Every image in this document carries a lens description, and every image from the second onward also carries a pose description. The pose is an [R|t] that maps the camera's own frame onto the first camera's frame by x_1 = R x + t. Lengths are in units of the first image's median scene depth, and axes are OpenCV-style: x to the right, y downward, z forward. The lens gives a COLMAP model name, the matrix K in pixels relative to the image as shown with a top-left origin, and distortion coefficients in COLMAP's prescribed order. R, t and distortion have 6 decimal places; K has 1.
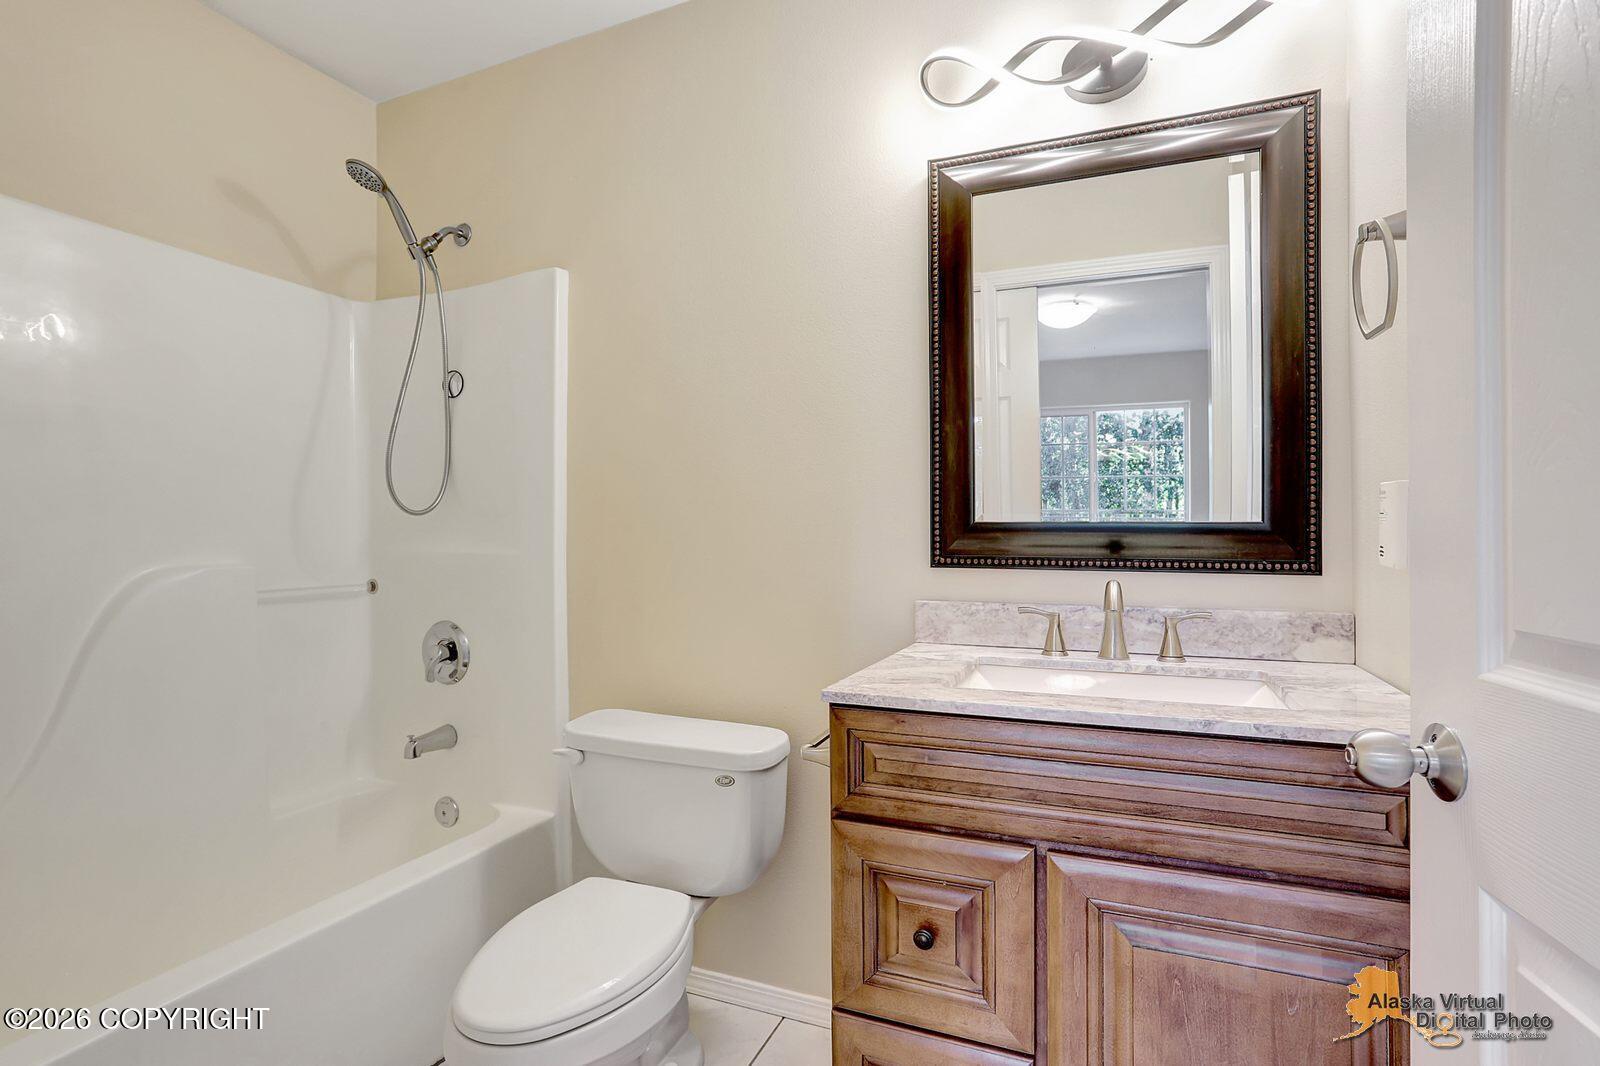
lens RADIAL K [[778.0, 0, 796.7], [0, 778.0, 533.8], [0, 0, 1]] dist [-0.044614, 0.023984]
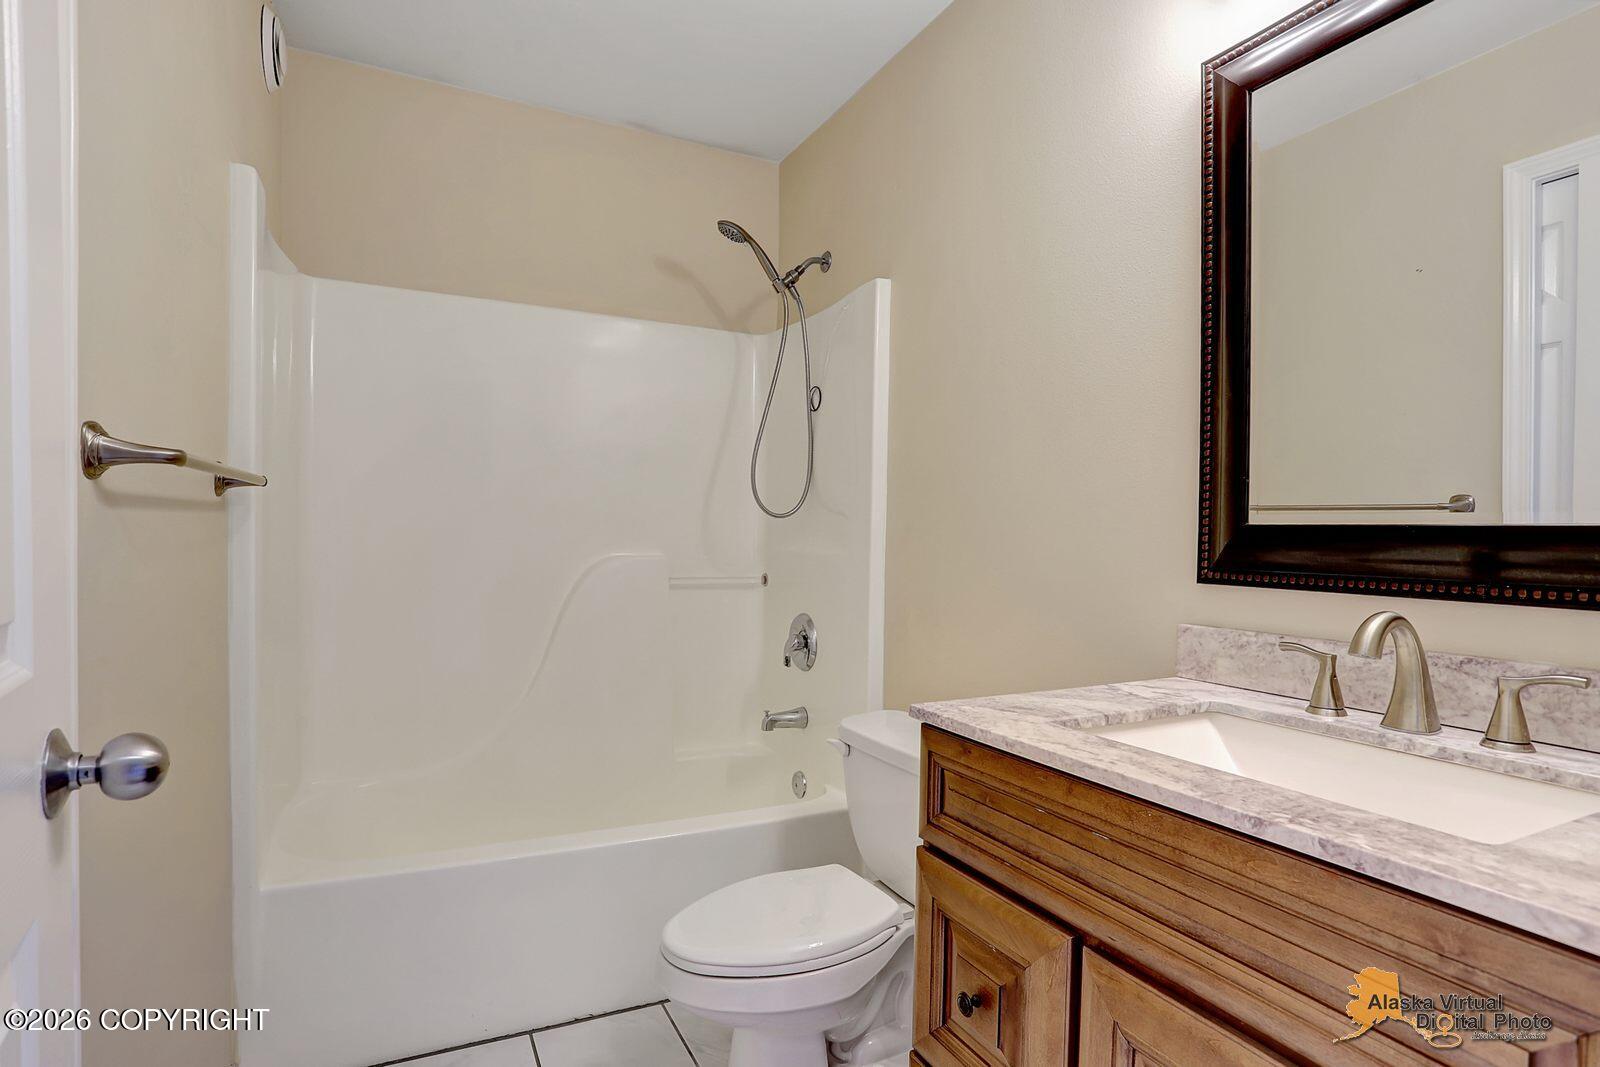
lens RADIAL K [[820.4, 0, 800.7], [0, 820.4, 535.8], [0, 0, 1]] dist [-0.021370, 0.005023]
pose [[0.775394, 0.010336, -0.631393, 0.382351], [-0.011289, 0.999933, 0.002504, -0.002072], [0.631377, 0.005186, 0.775459, 0.106054]]
